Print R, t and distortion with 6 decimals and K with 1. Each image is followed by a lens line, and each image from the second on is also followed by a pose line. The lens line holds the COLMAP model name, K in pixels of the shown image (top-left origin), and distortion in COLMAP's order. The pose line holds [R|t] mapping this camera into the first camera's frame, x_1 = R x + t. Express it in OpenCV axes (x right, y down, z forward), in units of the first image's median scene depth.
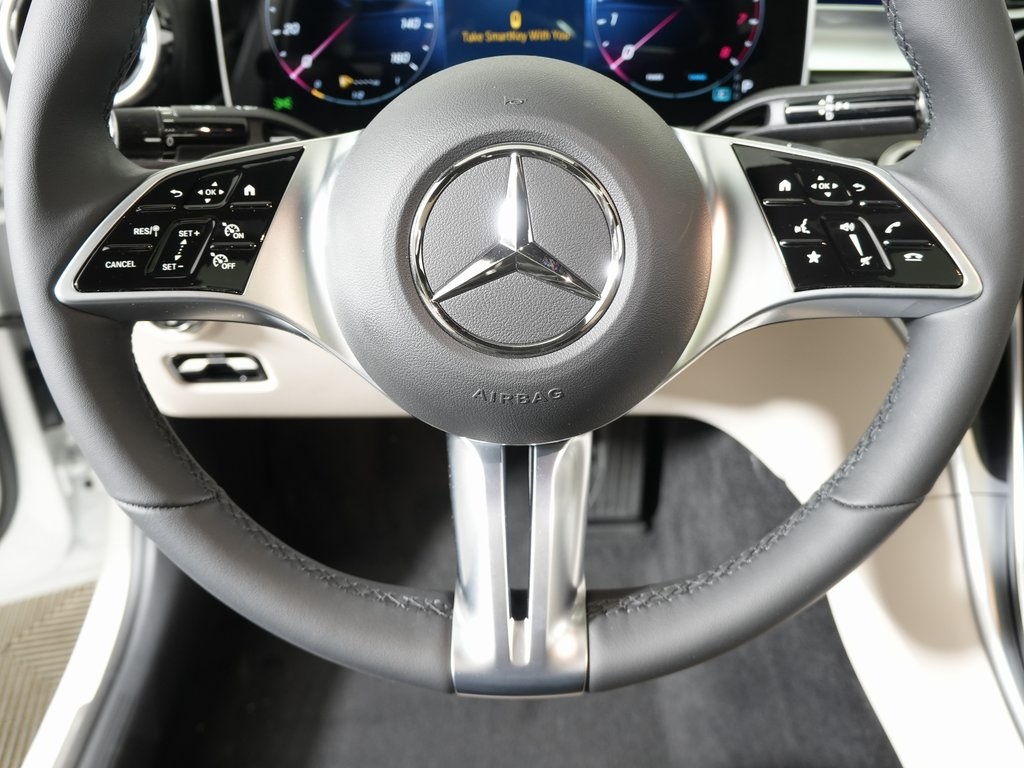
lens RADIAL K [[894.1, 0, 512.0], [0, 894.1, 384.0], [0, 0, 1]] dist [-0.177582, 0.109339]
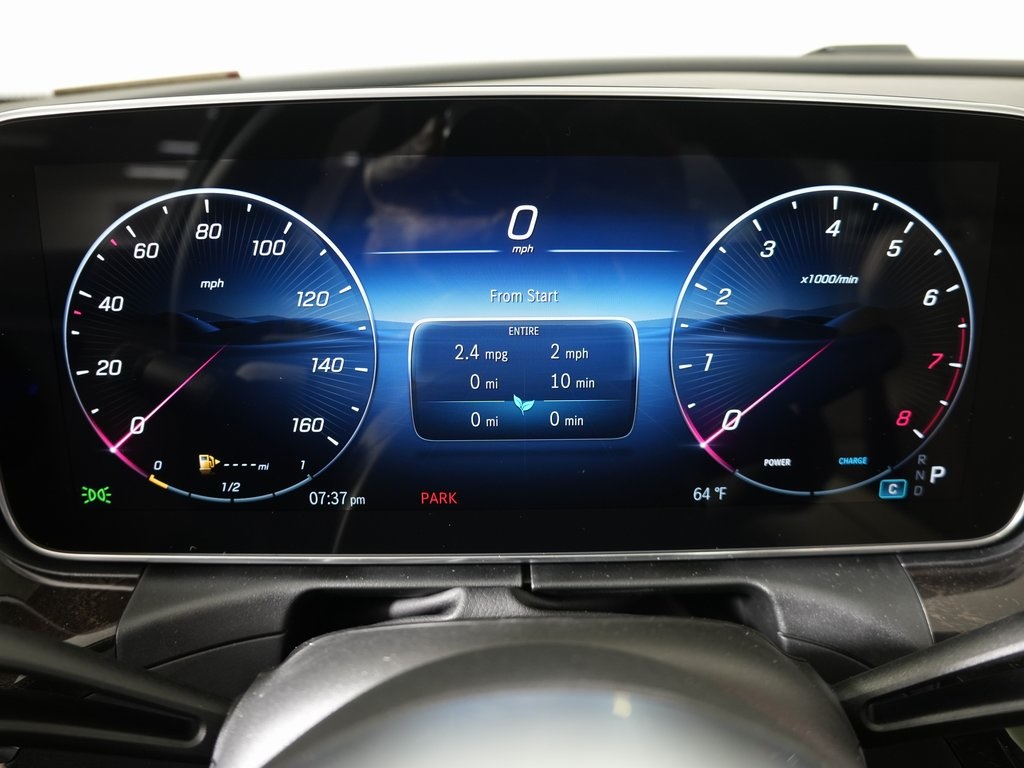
lens RADIAL K [[894.1, 0, 512.0], [0, 894.1, 384.0], [0, 0, 1]] dist [-0.177582, 0.109339]
pose [[0.999679, 0.012829, 0.021834, -0.021951], [-0.008540, 0.982459, -0.186285, -0.423691], [-0.023841, 0.186039, 0.982253, 0.650812]]
